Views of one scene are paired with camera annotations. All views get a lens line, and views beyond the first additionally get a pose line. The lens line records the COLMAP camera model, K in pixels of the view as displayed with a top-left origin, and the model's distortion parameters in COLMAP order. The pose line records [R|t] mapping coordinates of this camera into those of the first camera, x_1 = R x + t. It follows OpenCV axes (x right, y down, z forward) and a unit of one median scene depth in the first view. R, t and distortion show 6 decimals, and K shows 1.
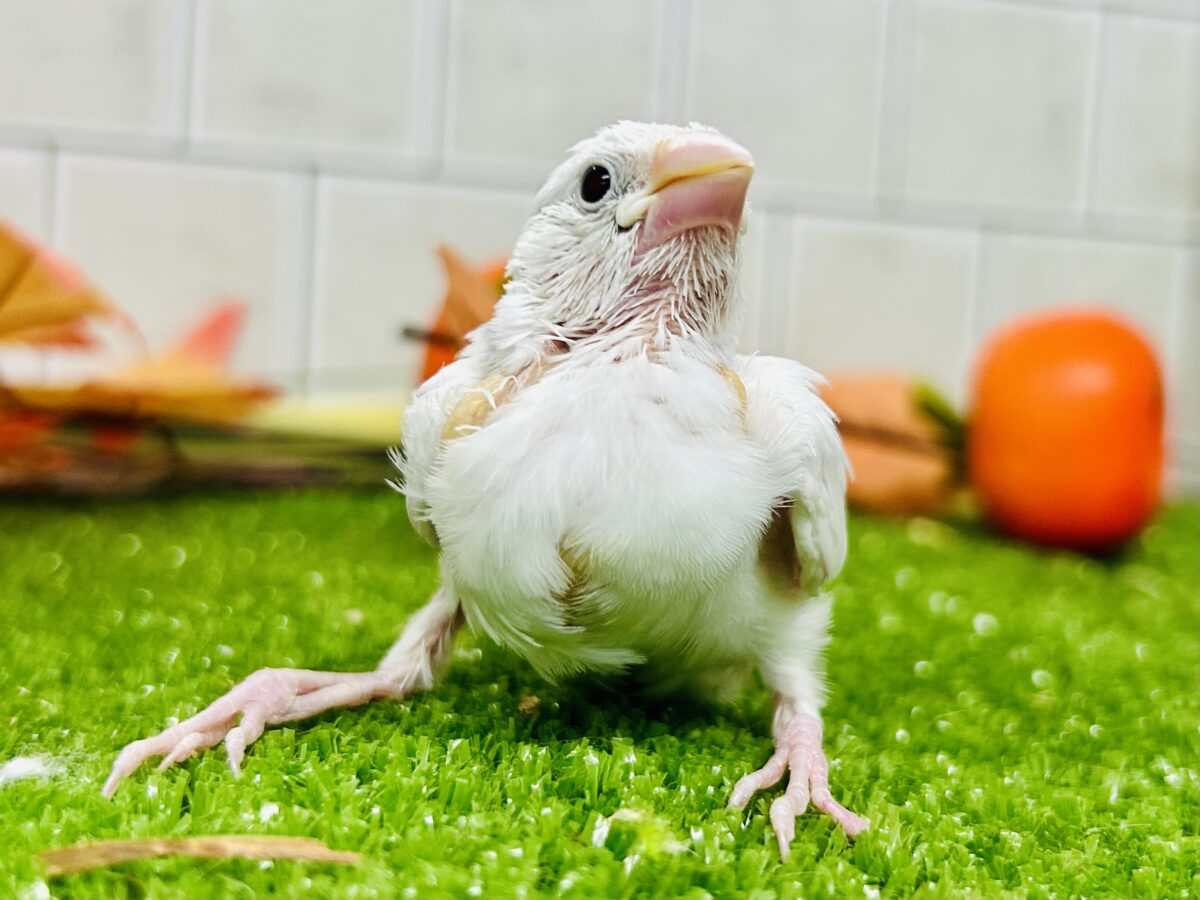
lens RADIAL K [[1357.6, 0, 599.8], [0, 1357.6, 500.5], [0, 0, 1]] dist [0.332350, -0.988820]
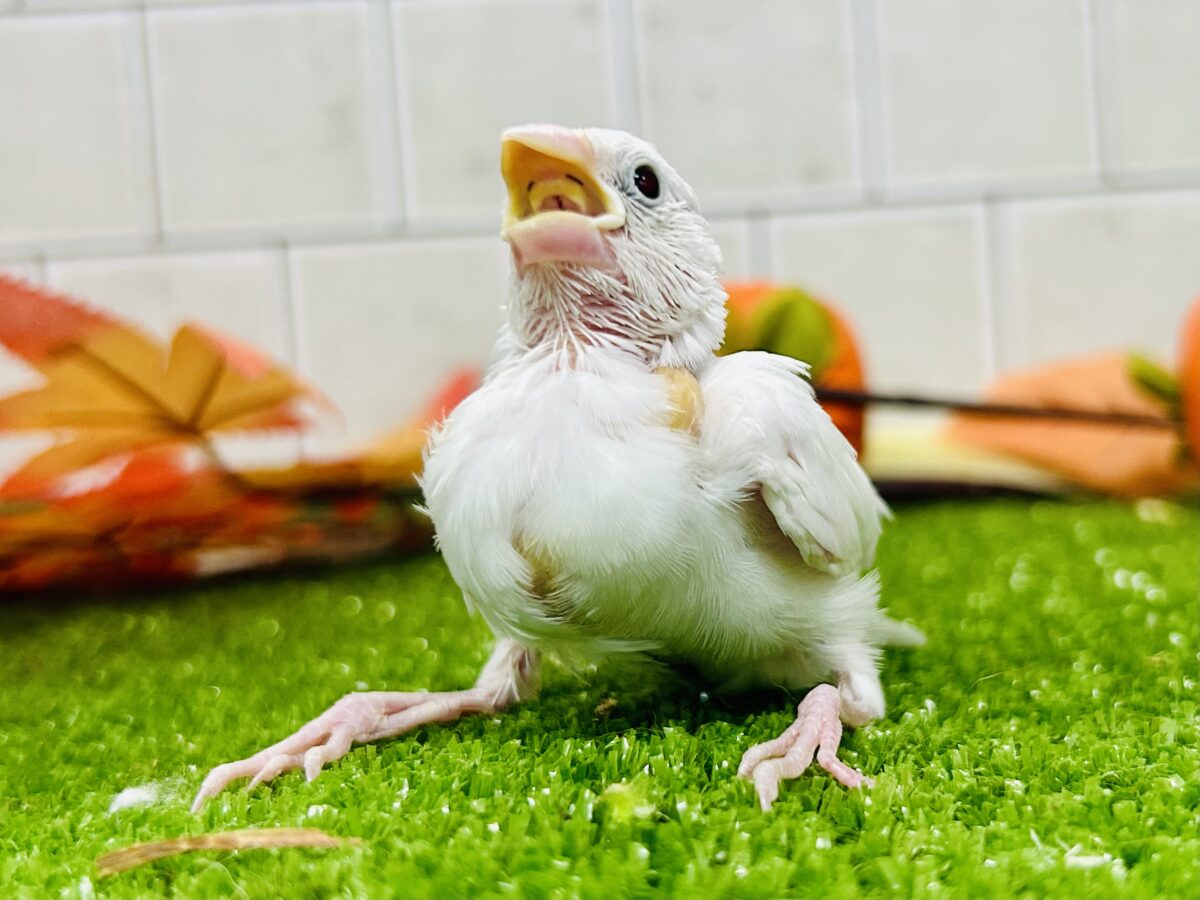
lens RADIAL K [[1367.0, 0, 600.0], [0, 1367.0, 450.0], [0, 0, 1]] dist [0.115229, -0.004905]
pose [[0.980102, -0.119964, -0.158142, 0.148264], [0.110652, 0.991635, -0.066461, 0.025405], [0.164792, 0.047640, 0.985177, -0.052628]]
